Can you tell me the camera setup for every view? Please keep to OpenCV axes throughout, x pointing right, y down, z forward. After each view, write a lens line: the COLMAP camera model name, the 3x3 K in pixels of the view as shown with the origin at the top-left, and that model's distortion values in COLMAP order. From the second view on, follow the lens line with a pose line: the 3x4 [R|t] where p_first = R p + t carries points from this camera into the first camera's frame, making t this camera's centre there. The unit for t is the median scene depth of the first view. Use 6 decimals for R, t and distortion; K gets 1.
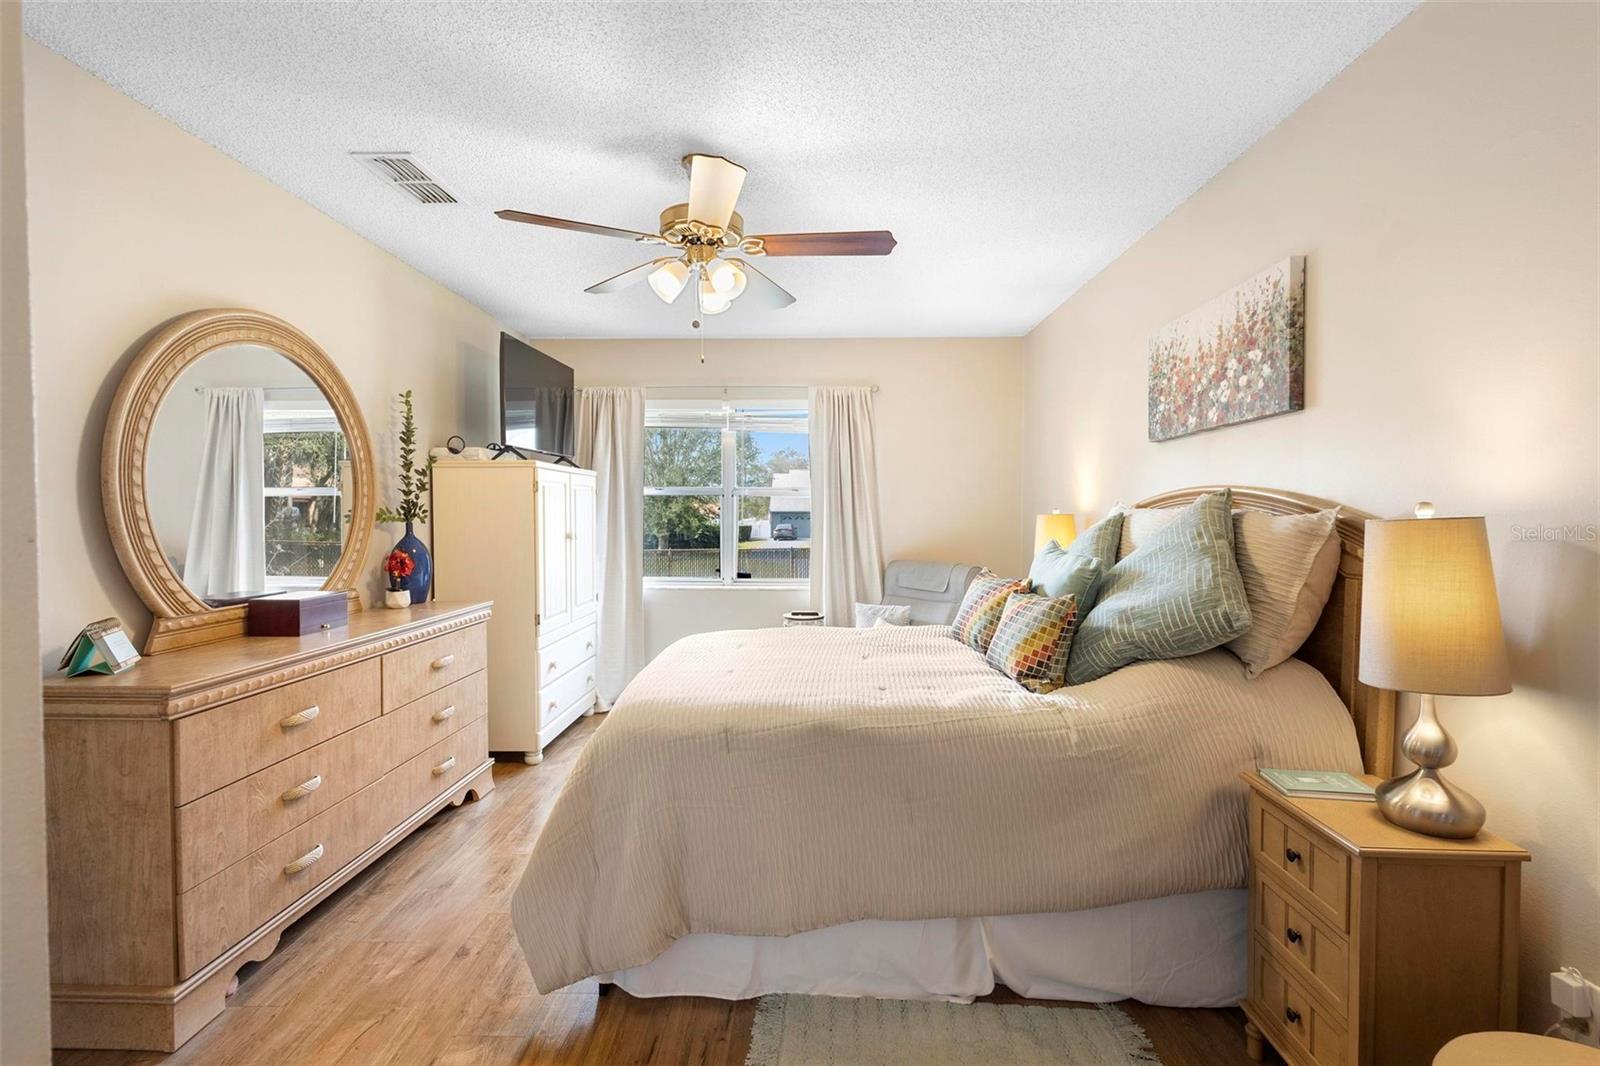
lens RADIAL K [[732.7, 0, 800.0], [0, 732.7, 533.0], [0, 0, 1]] dist [0.009229, -0.000101]
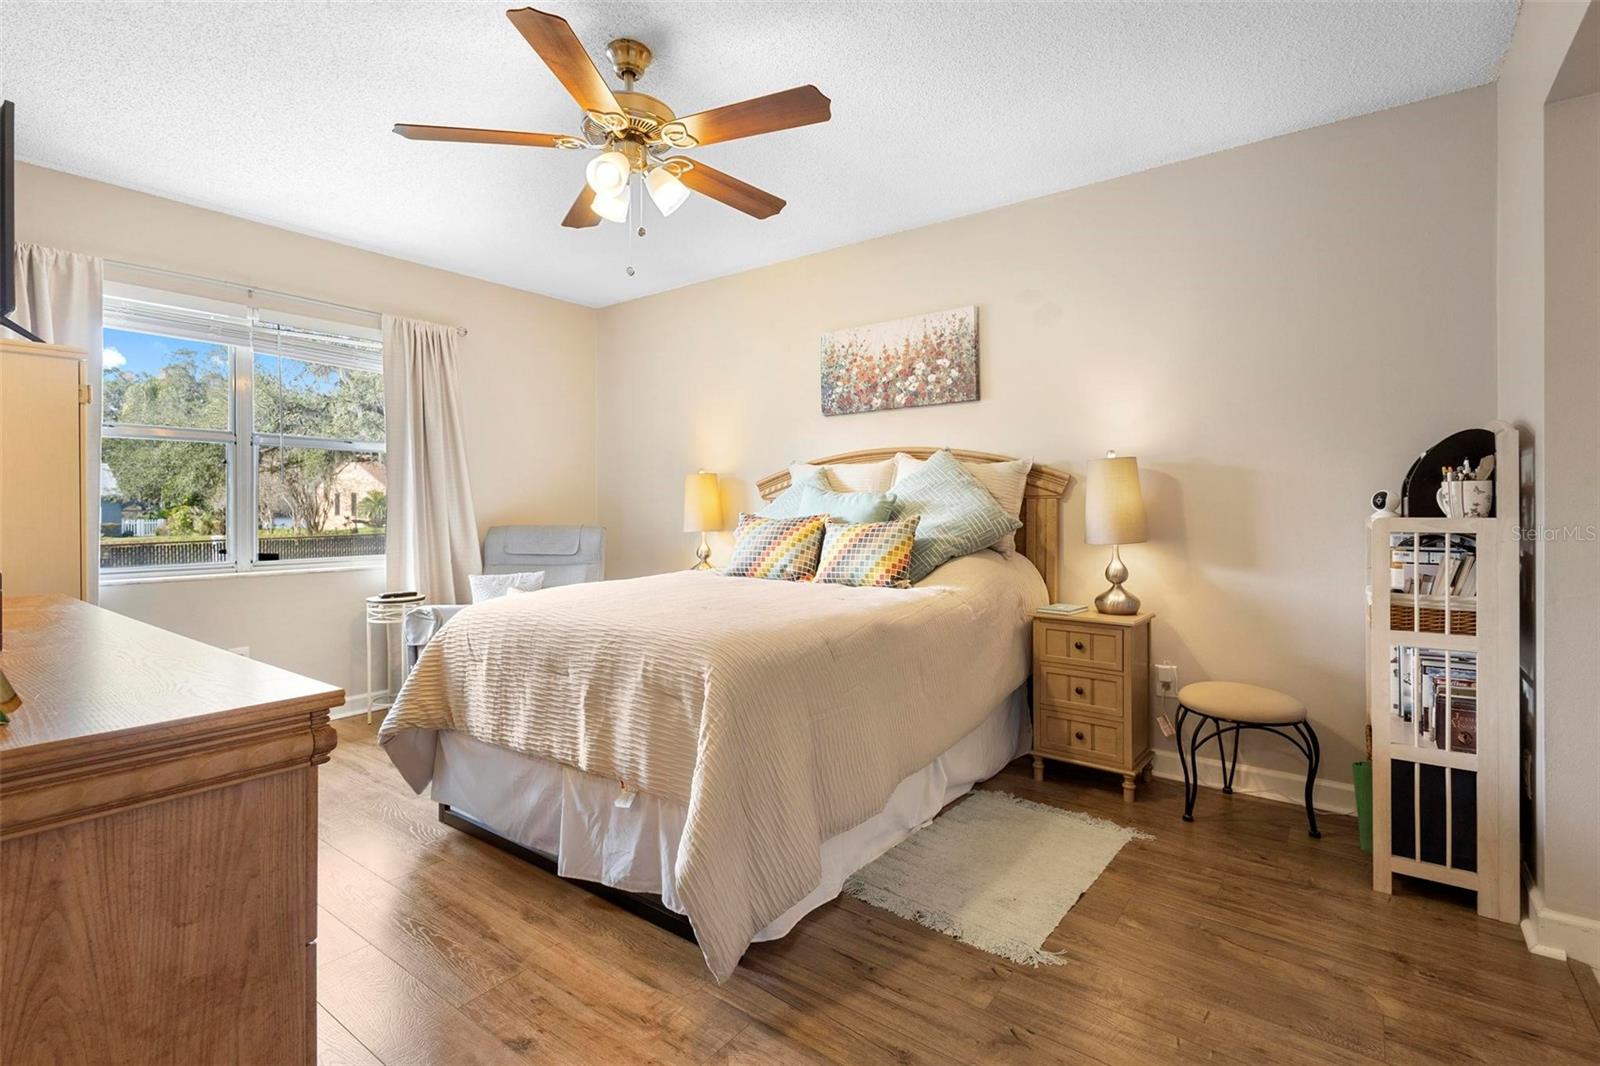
lens RADIAL K [[745.0, 0, 798.2], [0, 745.0, 512.4], [0, 0, 1]] dist [0.004228, 0.000630]
pose [[0.580264, -0.009518, 0.814373, -0.847607], [0.026354, 0.999627, -0.007095, 0.077326], [-0.814002, 0.025579, 0.580299, 0.351861]]
